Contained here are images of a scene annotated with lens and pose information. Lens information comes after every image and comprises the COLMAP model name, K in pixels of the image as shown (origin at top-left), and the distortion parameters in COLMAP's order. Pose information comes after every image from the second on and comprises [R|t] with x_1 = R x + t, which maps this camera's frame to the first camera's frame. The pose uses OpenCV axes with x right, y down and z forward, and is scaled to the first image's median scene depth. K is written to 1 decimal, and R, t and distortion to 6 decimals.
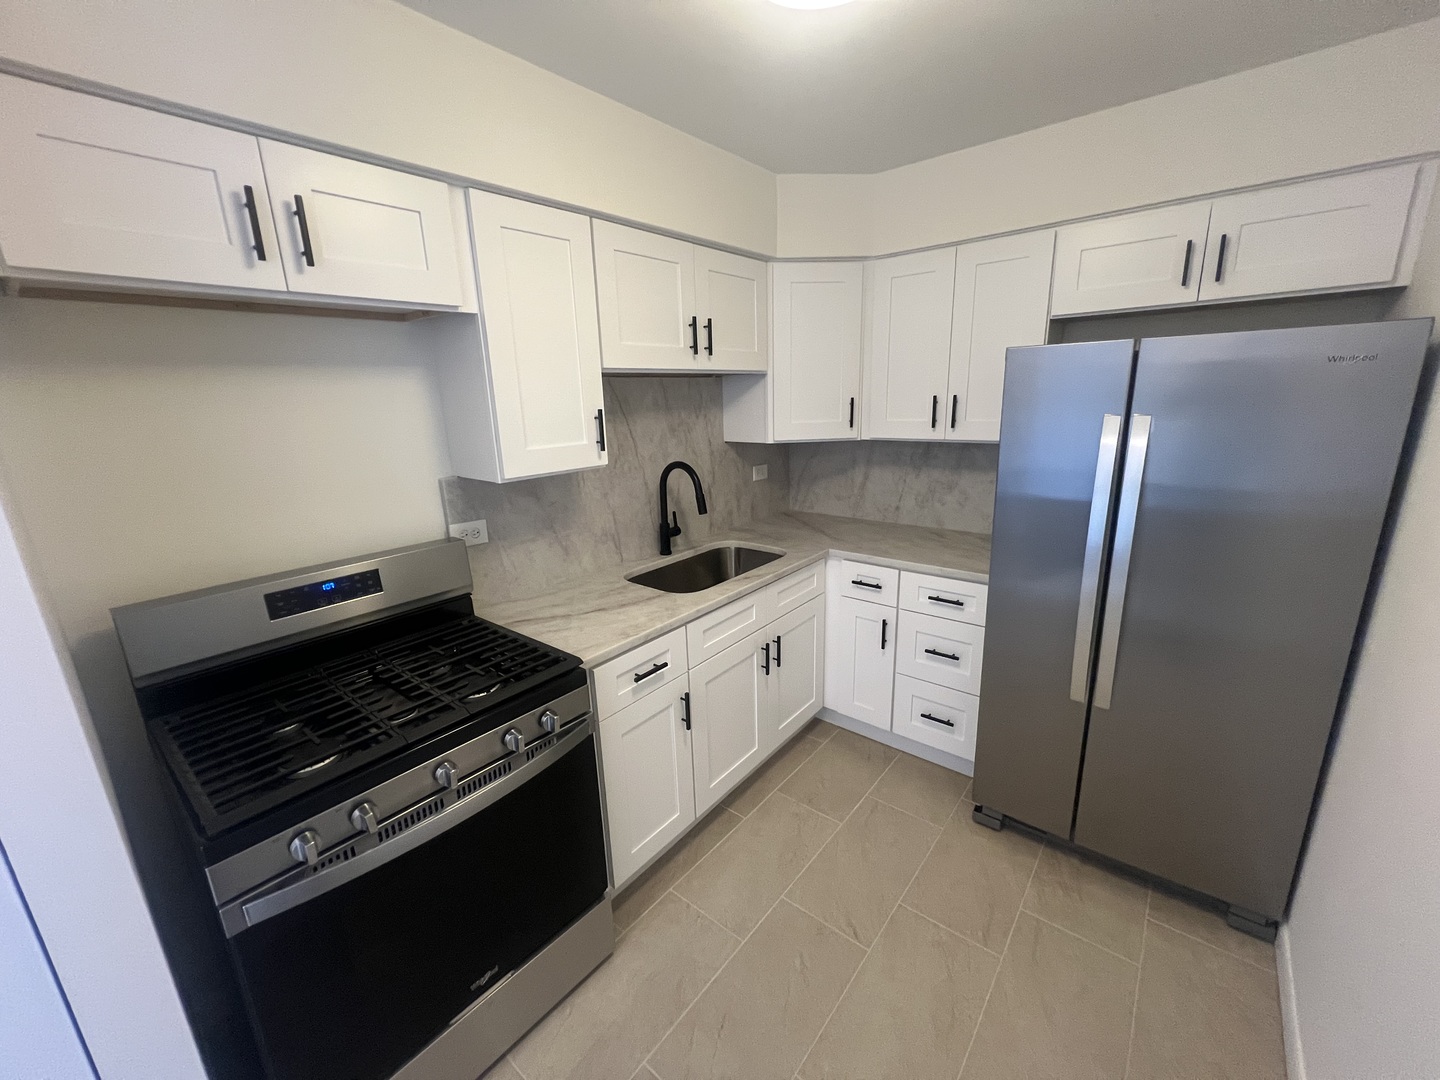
lens RADIAL K [[570.7, 0, 718.3], [0, 570.7, 537.5], [0, 0, 1]] dist [-0.008449, -0.000080]
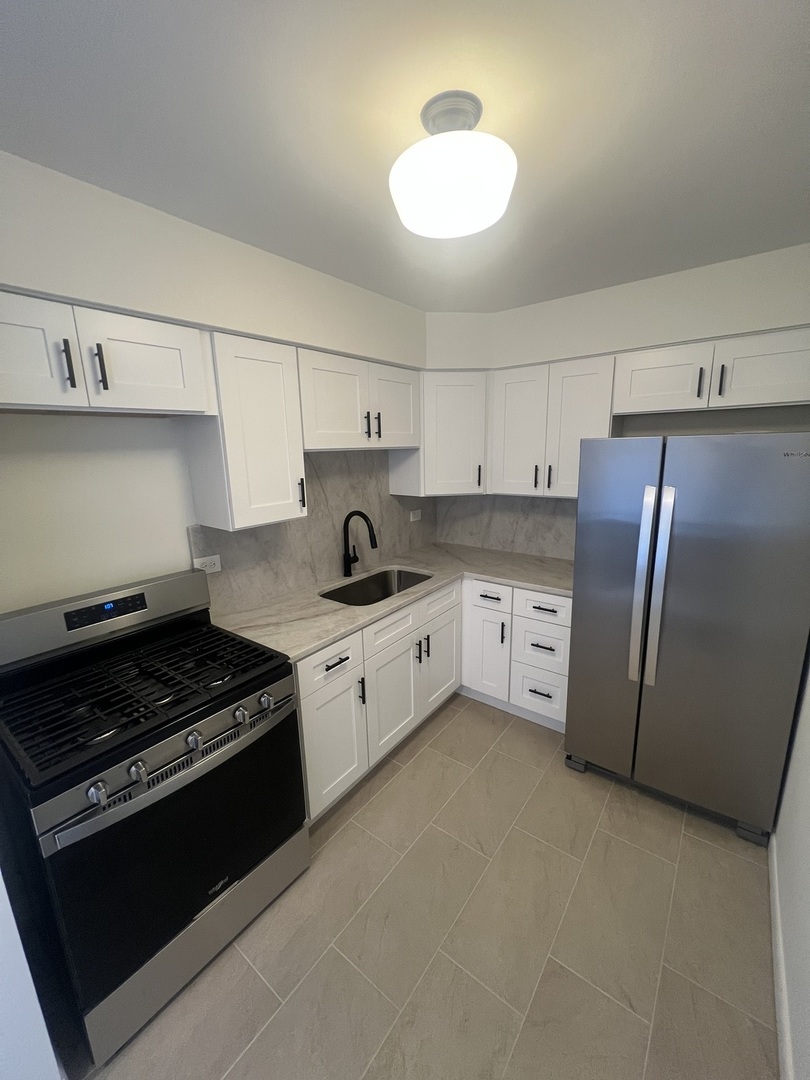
lens RADIAL K [[428.1, 0, 402.4], [0, 428.1, 538.6], [0, 0, 1]] dist [-0.008449, -0.000080]
pose [[0.999328, 0.000318, 0.036650, 0.004601], [0.000901, 0.999447, -0.033239, -0.037843], [-0.036641, 0.033250, 0.998775, -0.075916]]
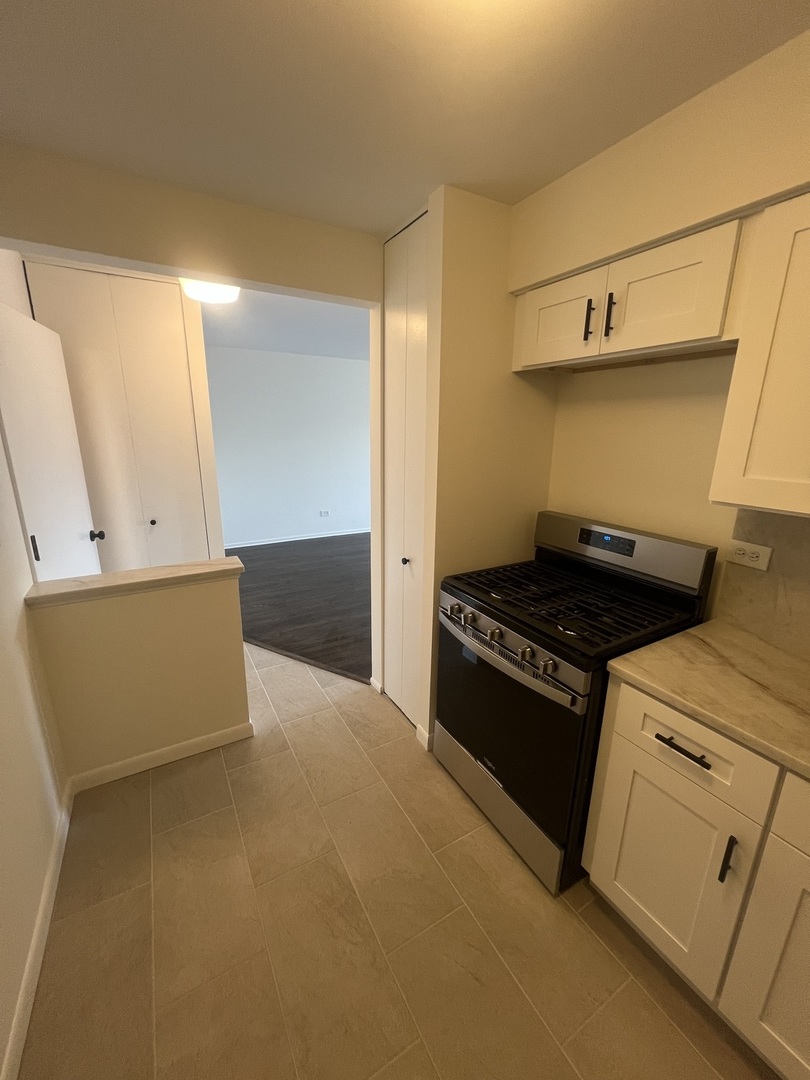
lens RADIAL K [[428.1, 0, 402.4], [0, 428.1, 538.6], [0, 0, 1]] dist [-0.008449, -0.000080]
pose [[-0.347222, 0.262915, -0.900174, 0.481878], [-0.231130, 0.906292, 0.353855, -0.166170], [0.908854, 0.330924, -0.253917, 0.640850]]
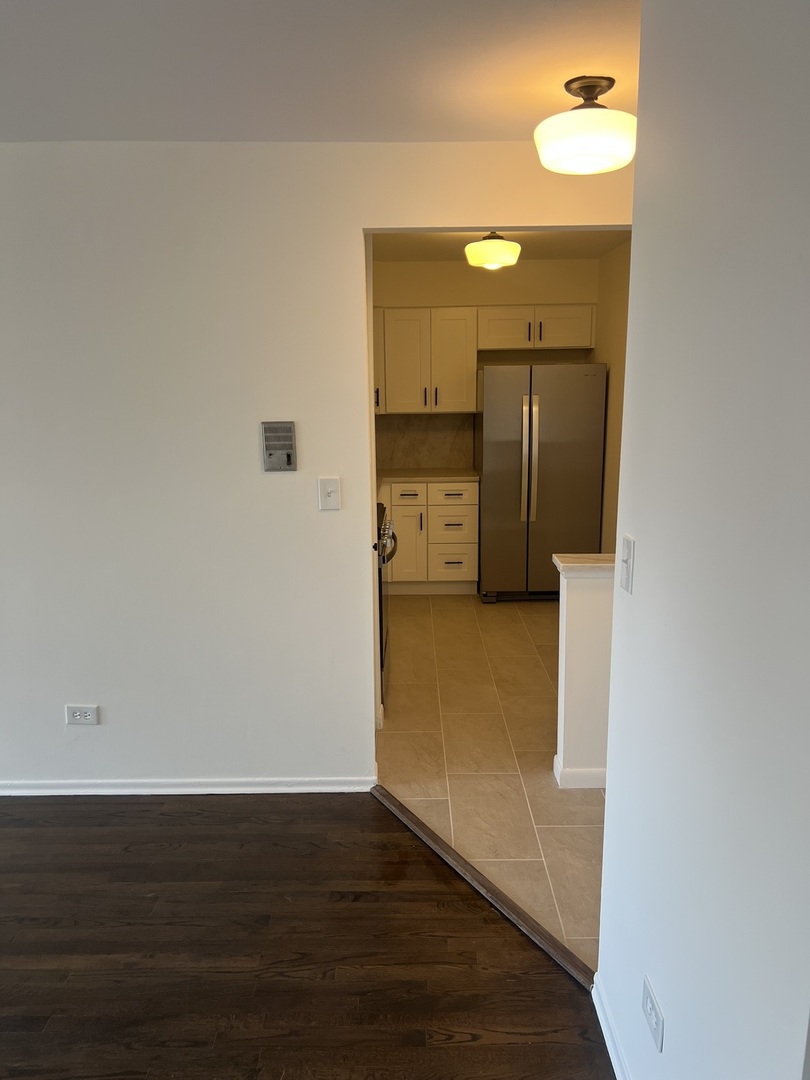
lens RADIAL K [[813.6, 0, 405.0], [0, 813.6, 540.0], [0, 0, 1]] dist [0.077831, -0.104978]
pose [[0.773600, -0.102847, 0.625272, -1.764283], [0.142498, 0.989703, -0.013511, 0.336199], [-0.617444, 0.099552, 0.780290, -1.226642]]
